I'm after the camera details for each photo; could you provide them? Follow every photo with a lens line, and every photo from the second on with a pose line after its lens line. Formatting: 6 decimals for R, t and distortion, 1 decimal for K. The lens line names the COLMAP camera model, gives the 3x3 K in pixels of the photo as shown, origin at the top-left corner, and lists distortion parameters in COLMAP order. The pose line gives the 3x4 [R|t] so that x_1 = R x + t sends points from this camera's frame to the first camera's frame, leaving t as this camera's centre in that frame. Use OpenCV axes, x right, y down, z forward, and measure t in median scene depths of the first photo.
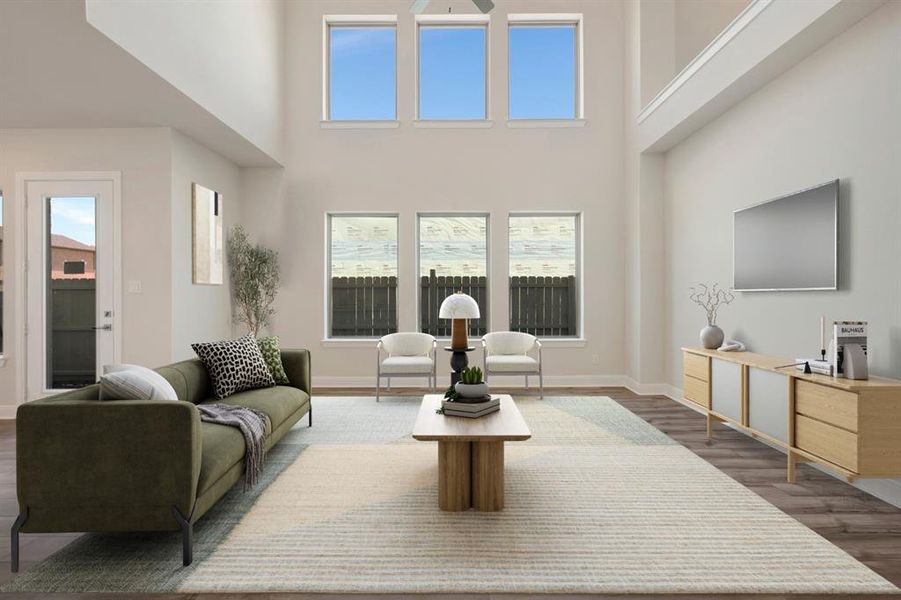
lens RADIAL K [[360.7, 0, 454.9], [0, 360.7, 294.7], [0, 0, 1]] dist [0.000706, -0.000228]
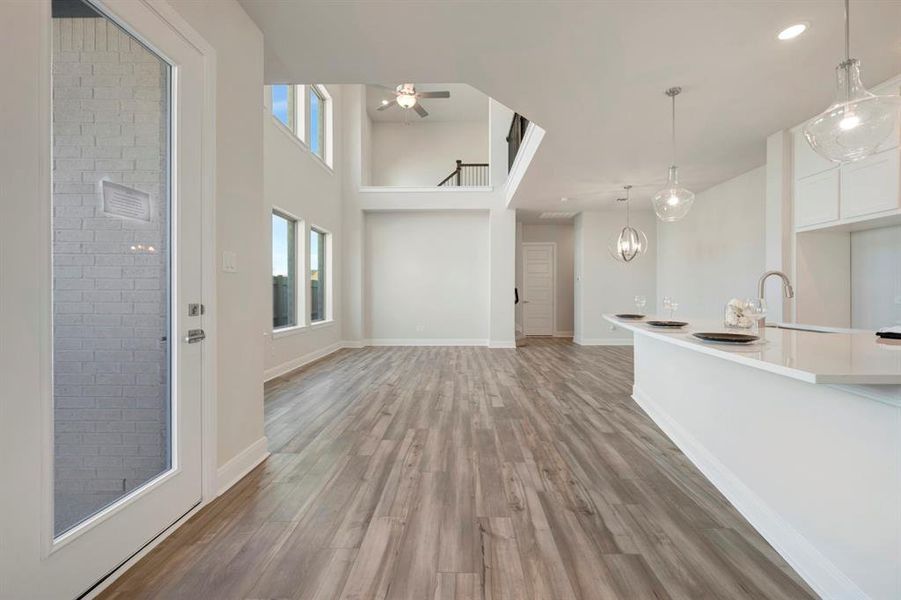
lens RADIAL K [[360.7, 0, 449.5], [0, 360.7, 292.5], [0, 0, 1]] dist [0.000706, -0.000228]
pose [[0.027925, 0.011366, 0.999545, -1.087747], [-0.000234, 0.999935, -0.011364, 0.026316], [-0.999610, 0.000084, 0.027925, 0.465669]]
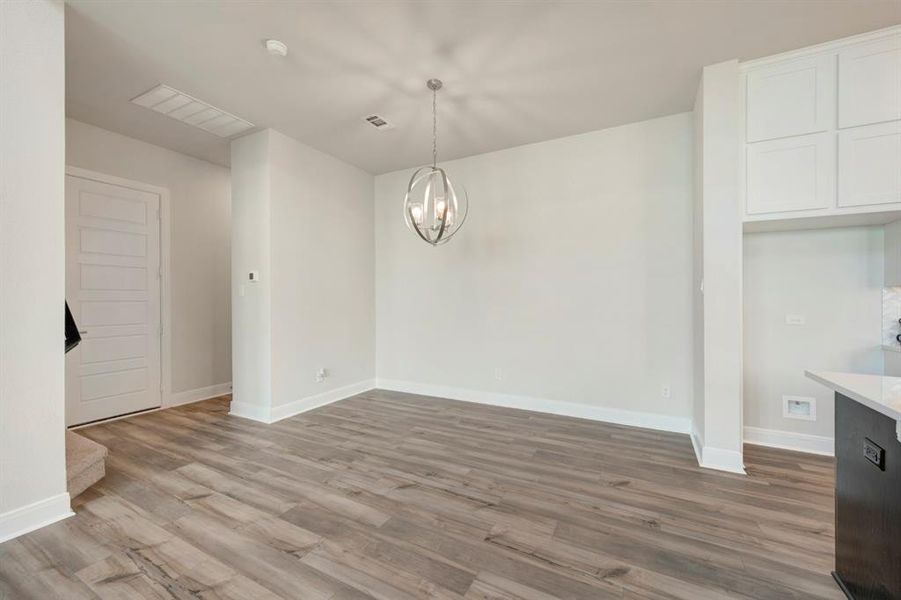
lens RADIAL K [[360.7, 0, 454.7], [0, 360.7, 303.5], [0, 0, 1]] dist [0.000706, -0.000228]
pose [[-0.886659, -0.000603, 0.462423, -0.148483], [0.003776, 0.999956, 0.008543, -0.000876], [-0.462408, 0.009321, -0.886618, 0.393858]]
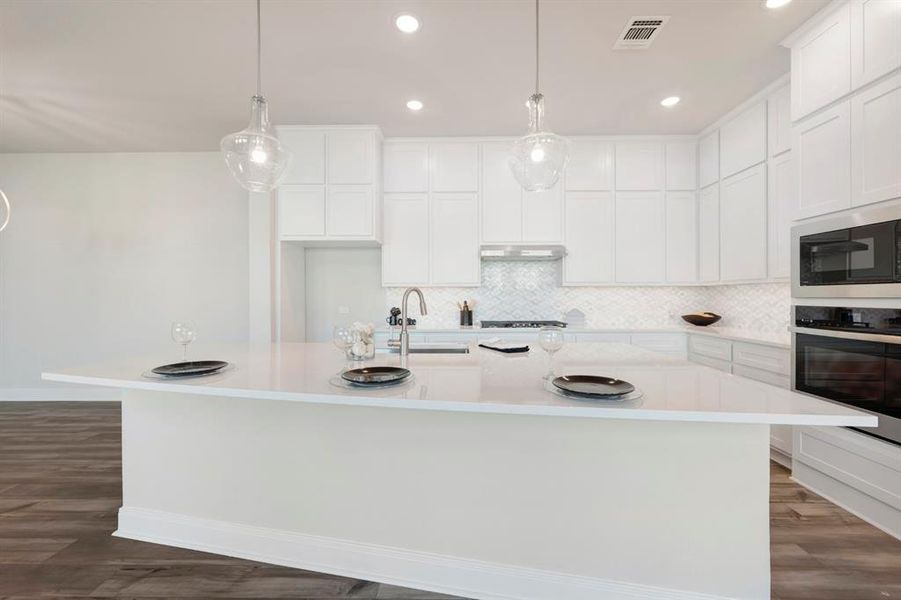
lens RADIAL K [[360.7, 0, 458.8], [0, 360.7, 296.1], [0, 0, 1]] dist [0.000706, -0.000228]
pose [[-0.999936, 0.009477, 0.006193, -0.644932], [0.009484, 0.999955, 0.001019, 0.001935], [-0.006183, 0.001078, -0.999980, 0.458789]]
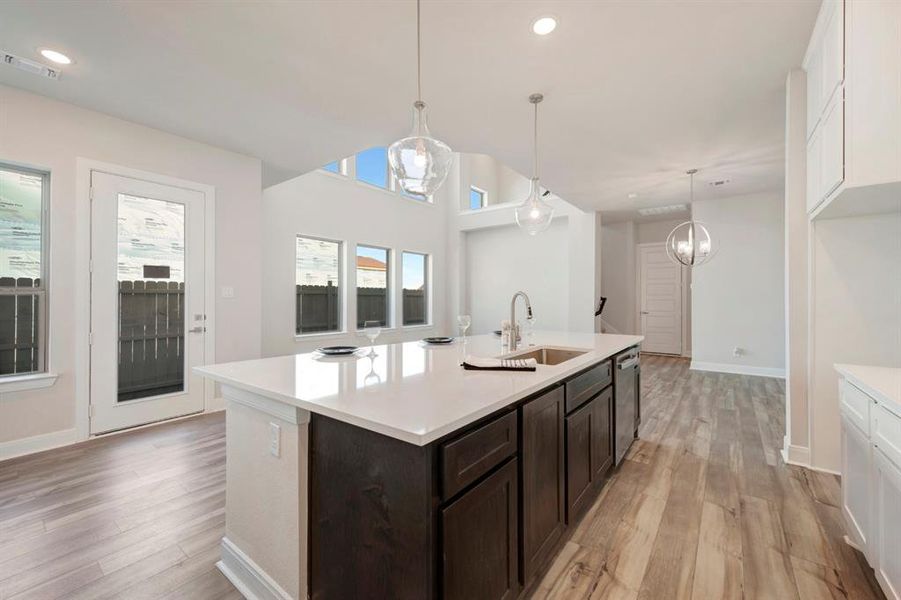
lens RADIAL K [[360.7, 0, 452.6], [0, 360.7, 299.2], [0, 0, 1]] dist [0.000706, -0.000228]
pose [[0.604047, 0.005629, 0.796929, -1.009615], [-0.001384, 0.999981, -0.006014, 0.004612], [-0.796948, 0.002530, 0.604043, -0.174648]]
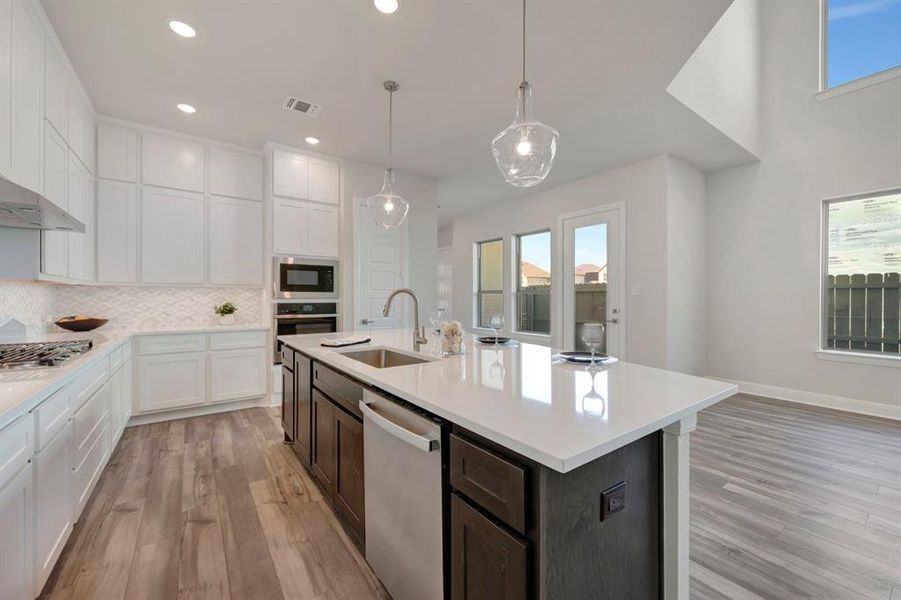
lens RADIAL K [[360.7, 0, 457.5], [0, 360.7, 296.7], [0, 0, 1]] dist [0.000706, -0.000228]
pose [[0.600723, 0.006840, -0.799428, -0.193121], [-0.005116, 0.999976, 0.004712, -0.000831], [0.799441, 0.001259, 0.600744, -0.180765]]
